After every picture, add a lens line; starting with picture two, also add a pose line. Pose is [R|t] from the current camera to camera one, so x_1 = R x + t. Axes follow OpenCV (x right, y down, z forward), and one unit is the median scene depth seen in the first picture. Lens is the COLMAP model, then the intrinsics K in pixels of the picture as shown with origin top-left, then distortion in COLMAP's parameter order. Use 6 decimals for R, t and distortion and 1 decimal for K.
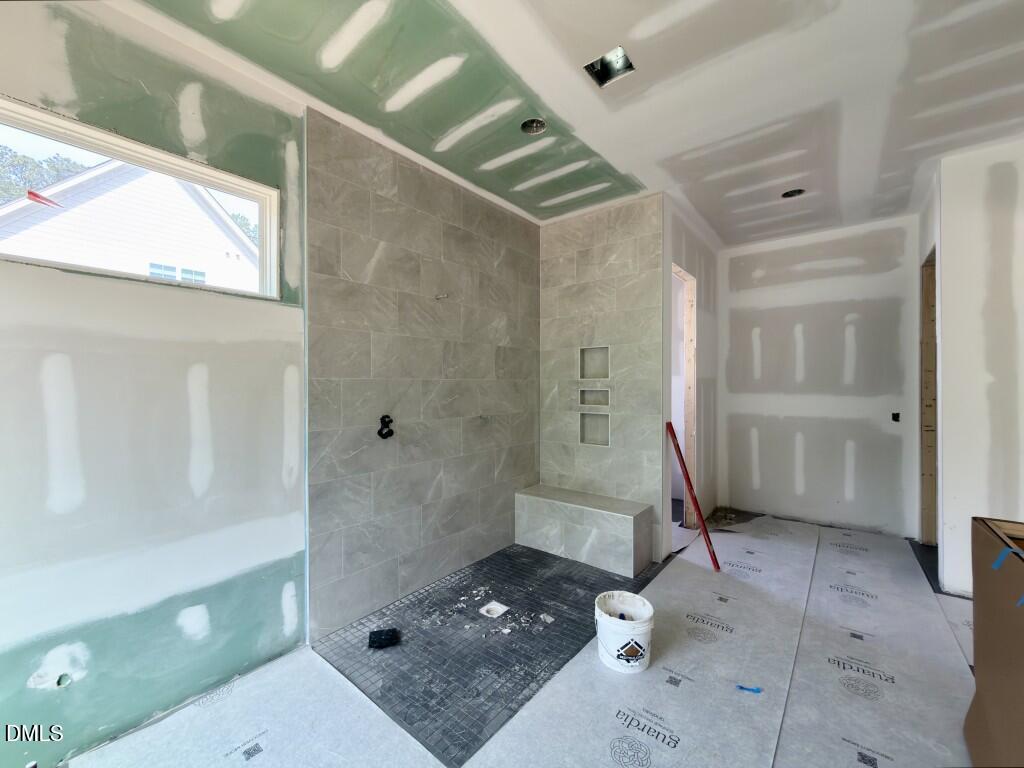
lens RADIAL K [[406.6, 0, 509.8], [0, 406.6, 390.3], [0, 0, 1]] dist [0.000830, 0.000123]
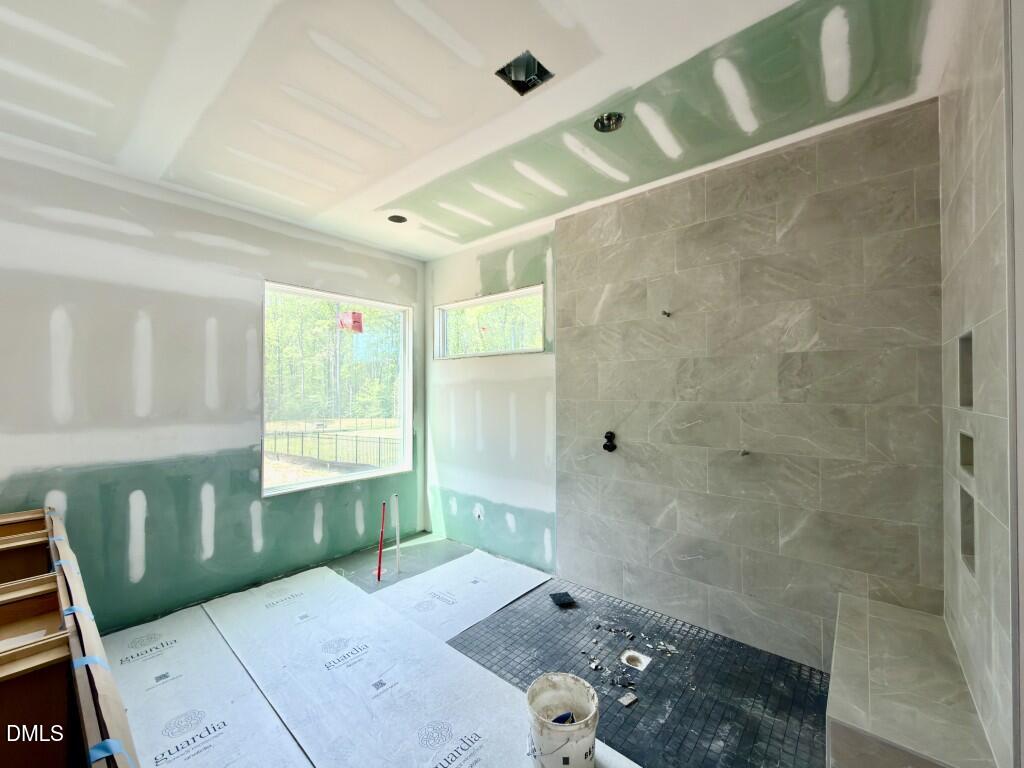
lens RADIAL K [[412.4, 0, 511.0], [0, 412.4, 389.1], [0, 0, 1]] dist [0.000533, 0.000000]
pose [[-0.022073, 0.005802, -0.999740, 0.862470], [-0.010857, 0.999923, 0.006043, -0.063349], [0.999697, 0.010987, -0.022009, 0.723459]]
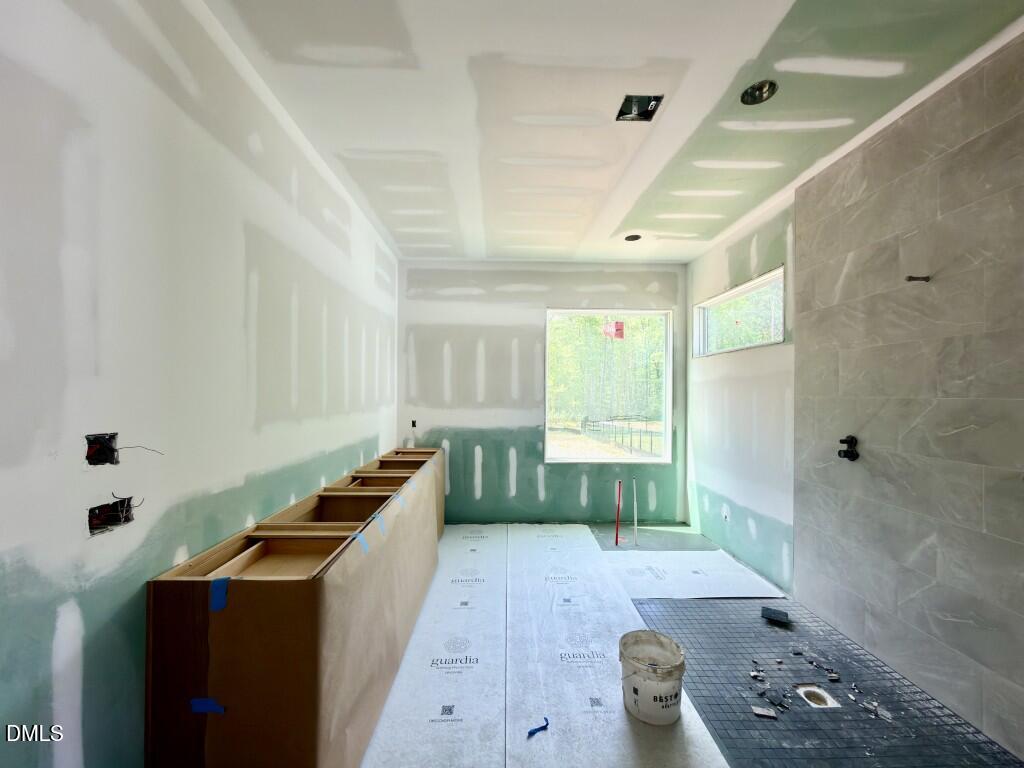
lens RADIAL K [[412.1, 0, 514.7], [0, 412.1, 397.9], [0, 0, 1]] dist [0.000456, -0.000056]
pose [[-0.752947, 0.012160, -0.657969, 0.883815], [-0.007945, 0.999588, 0.027565, -0.045178], [0.658033, 0.025983, -0.752541, 1.175060]]
